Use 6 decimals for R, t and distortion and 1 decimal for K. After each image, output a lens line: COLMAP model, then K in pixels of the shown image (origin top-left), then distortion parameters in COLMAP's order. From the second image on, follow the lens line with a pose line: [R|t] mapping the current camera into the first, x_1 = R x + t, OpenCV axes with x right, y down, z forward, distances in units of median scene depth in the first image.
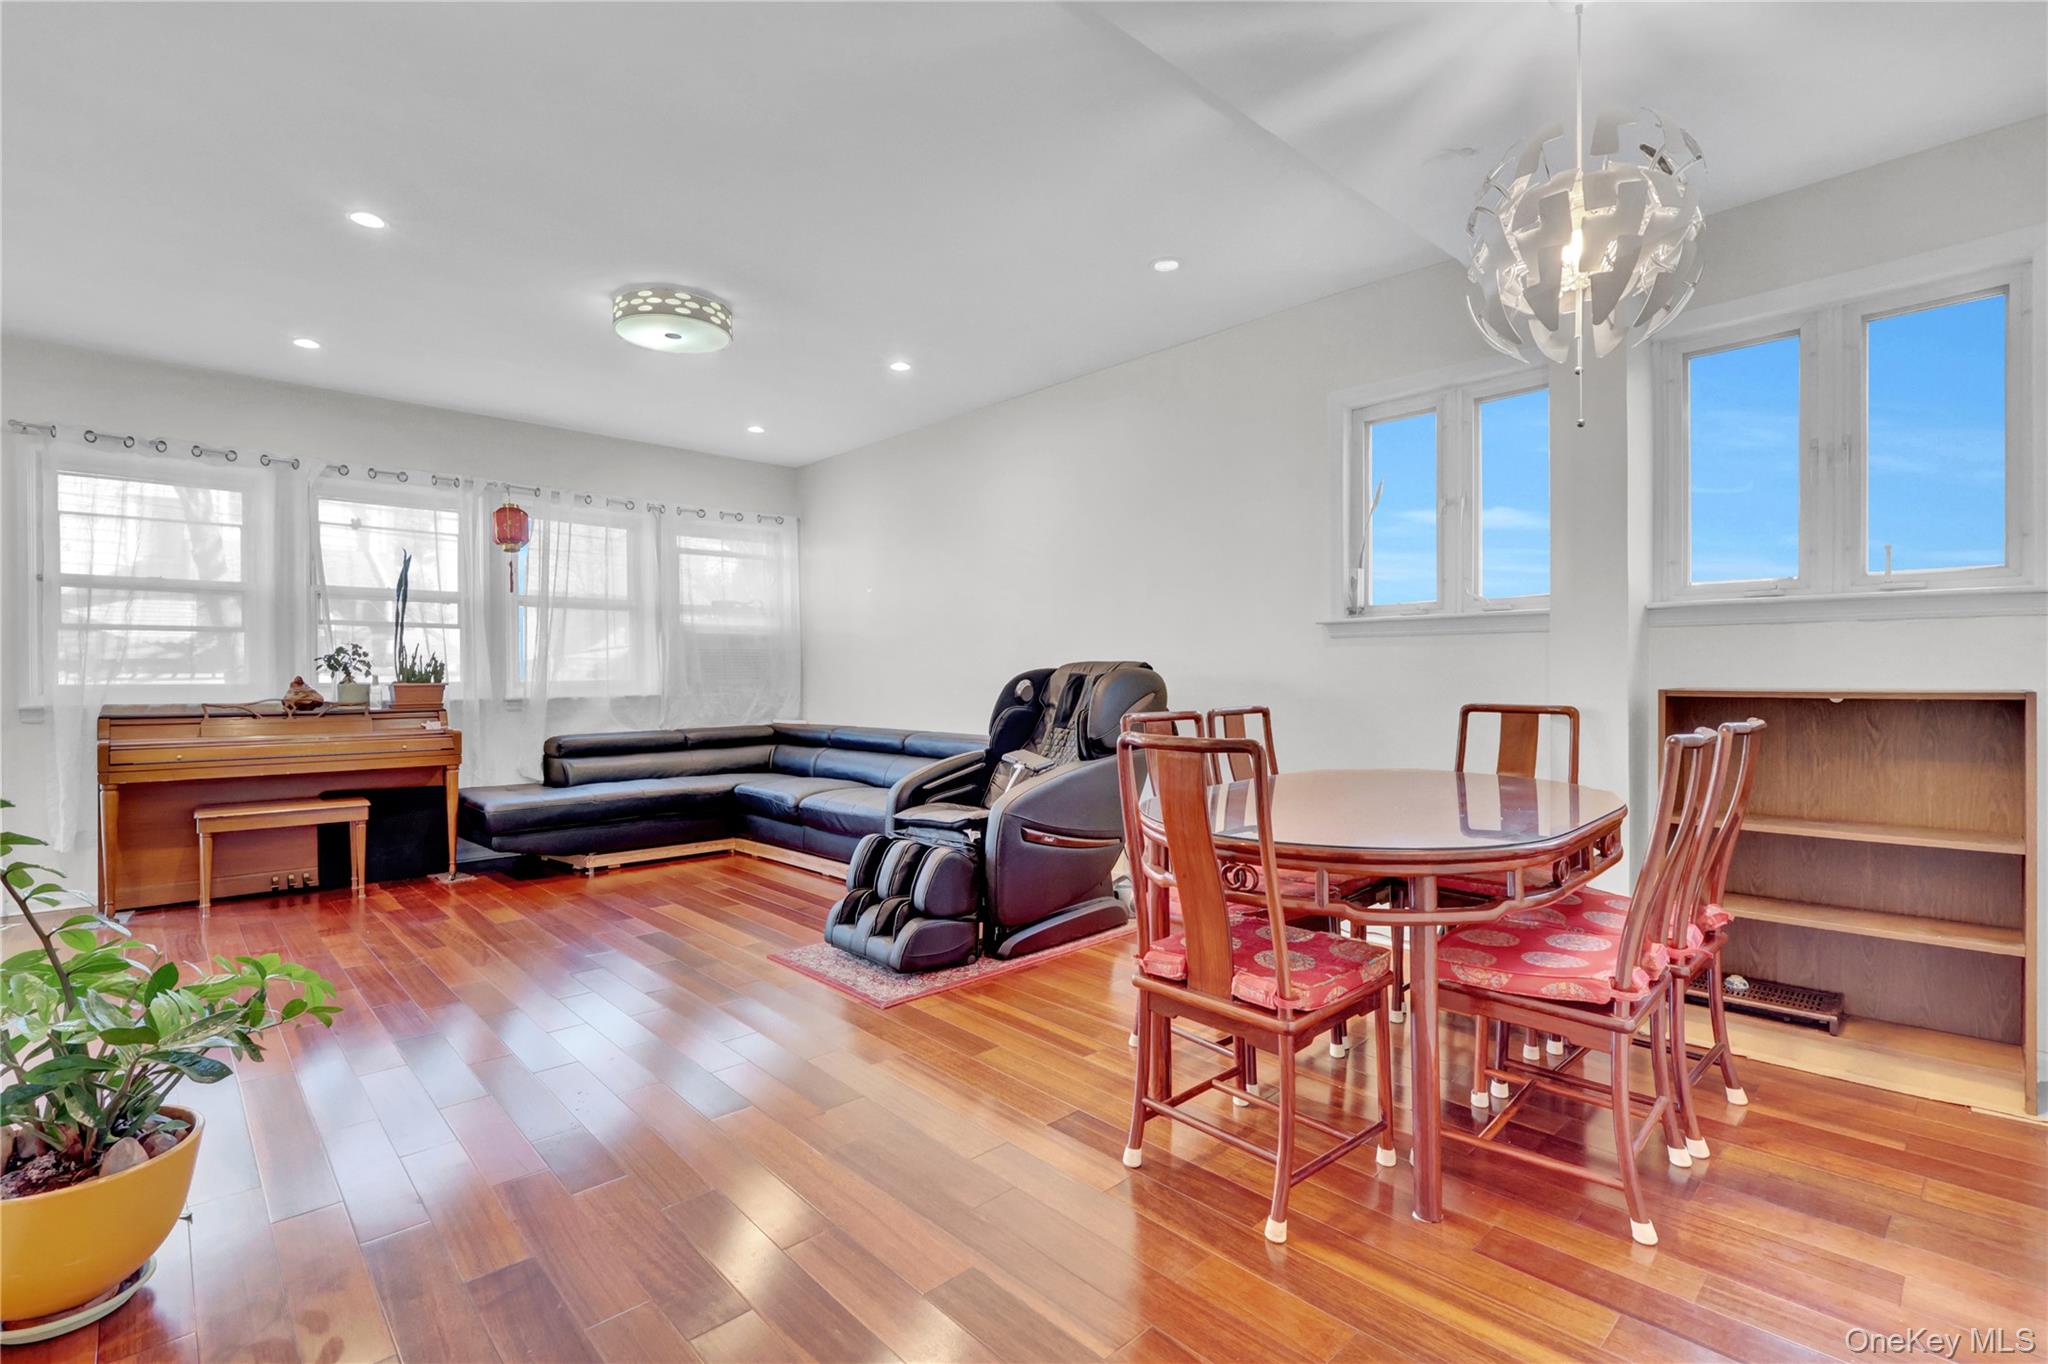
lens RADIAL K [[940.0, 0, 1024.0], [0, 940.0, 682.0], [0, 0, 1]] dist [-0.001006, 0.000383]
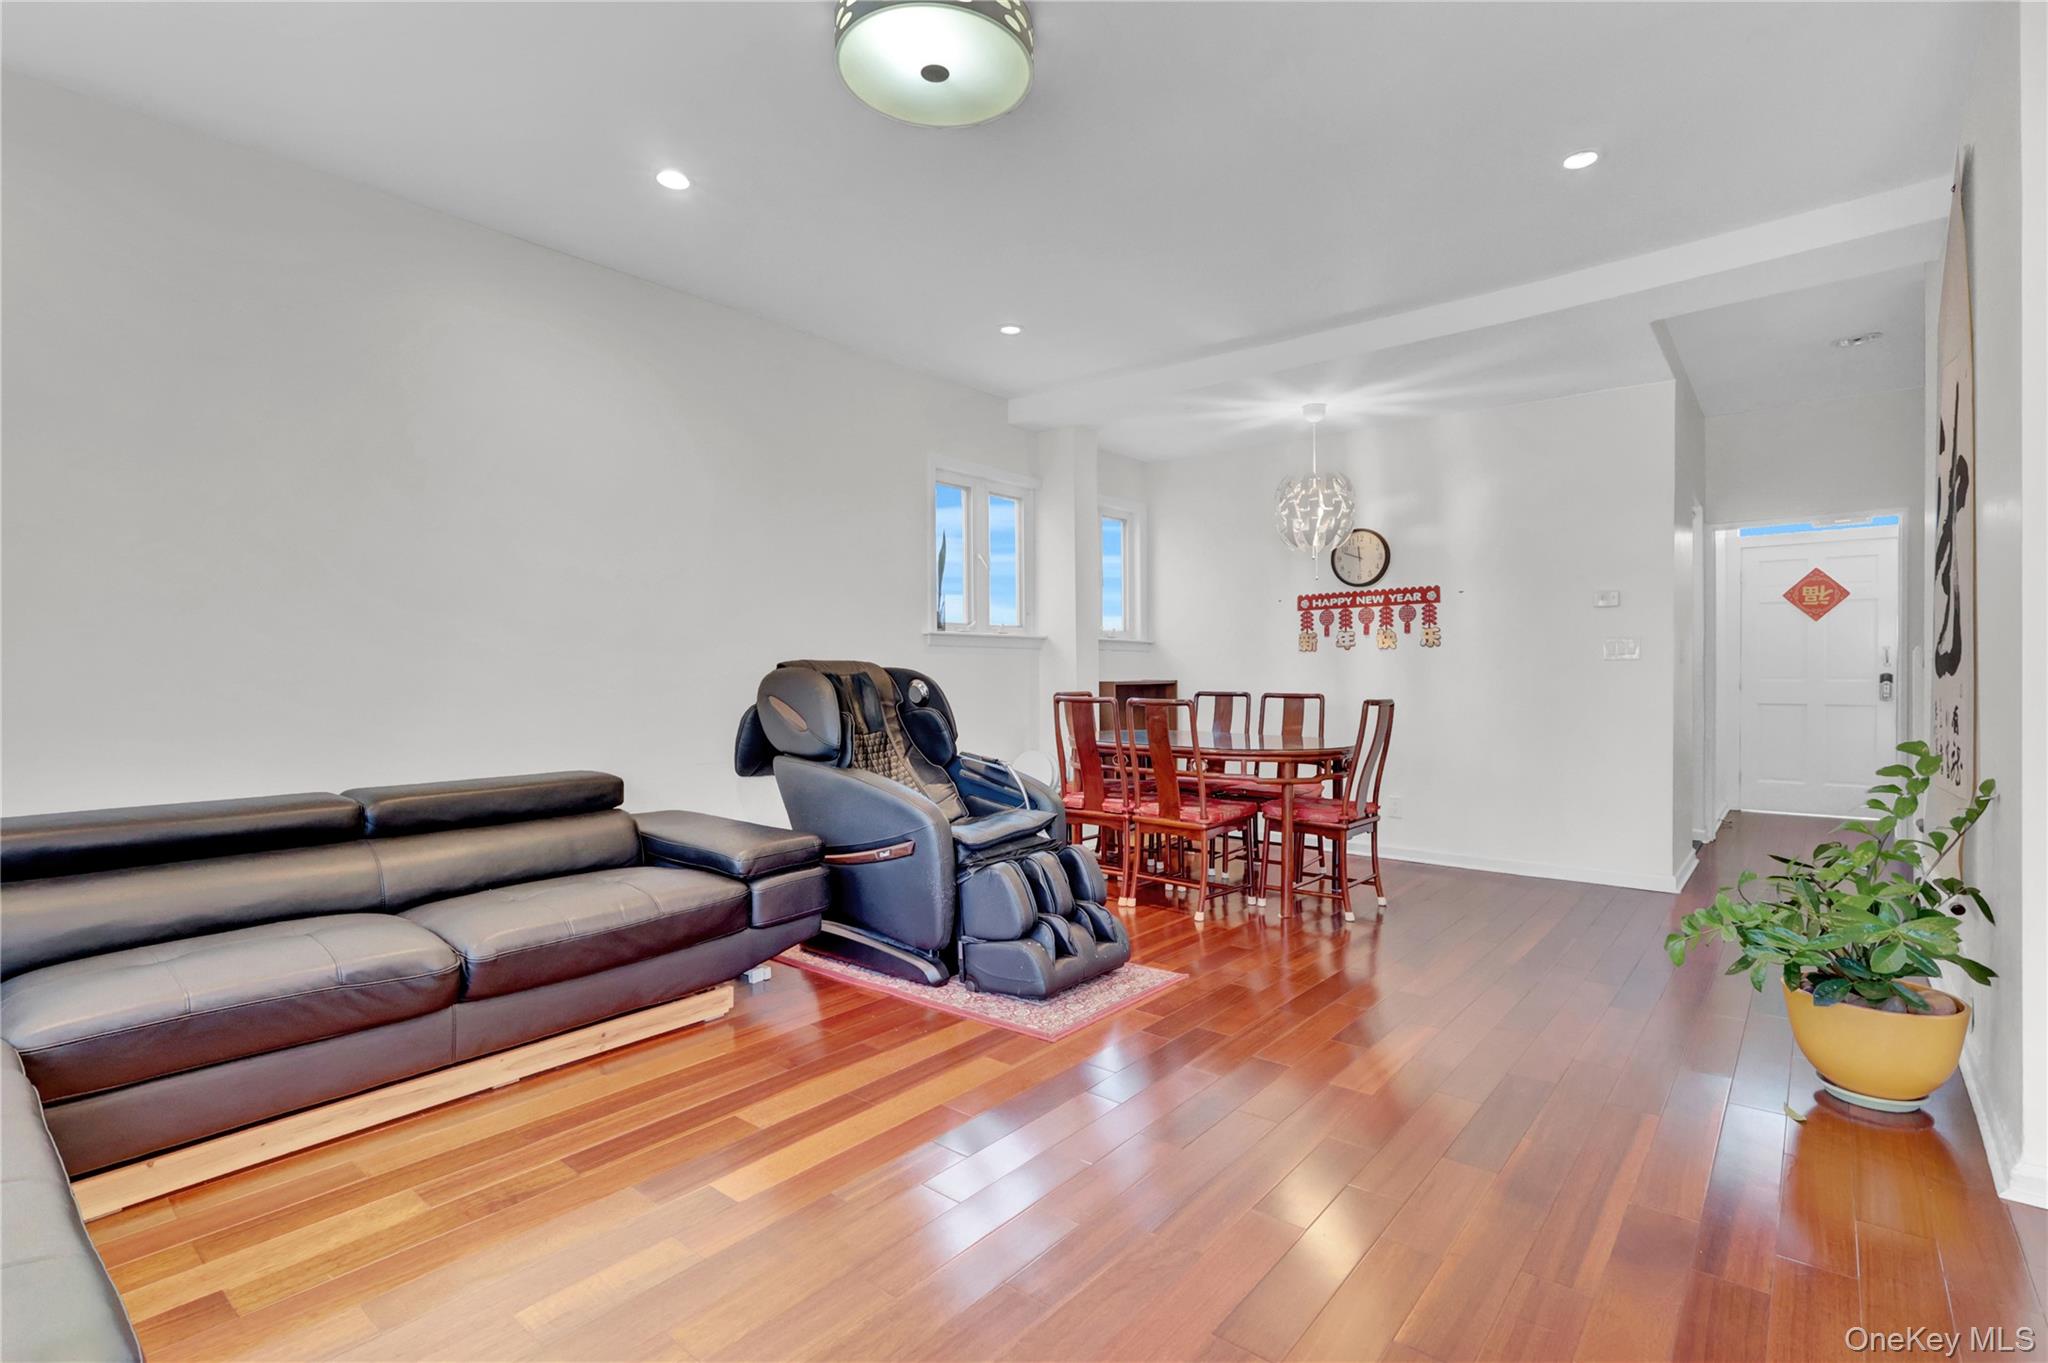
lens RADIAL K [[940.0, 0, 1024.0], [0, 940.0, 681.5], [0, 0, 1]] dist [-0.001006, 0.000383]
pose [[-0.105634, -0.016866, 0.994262, -1.025921], [-0.009821, 0.999825, 0.015917, -0.023084], [-0.994357, -0.008083, -0.105781, 1.103960]]
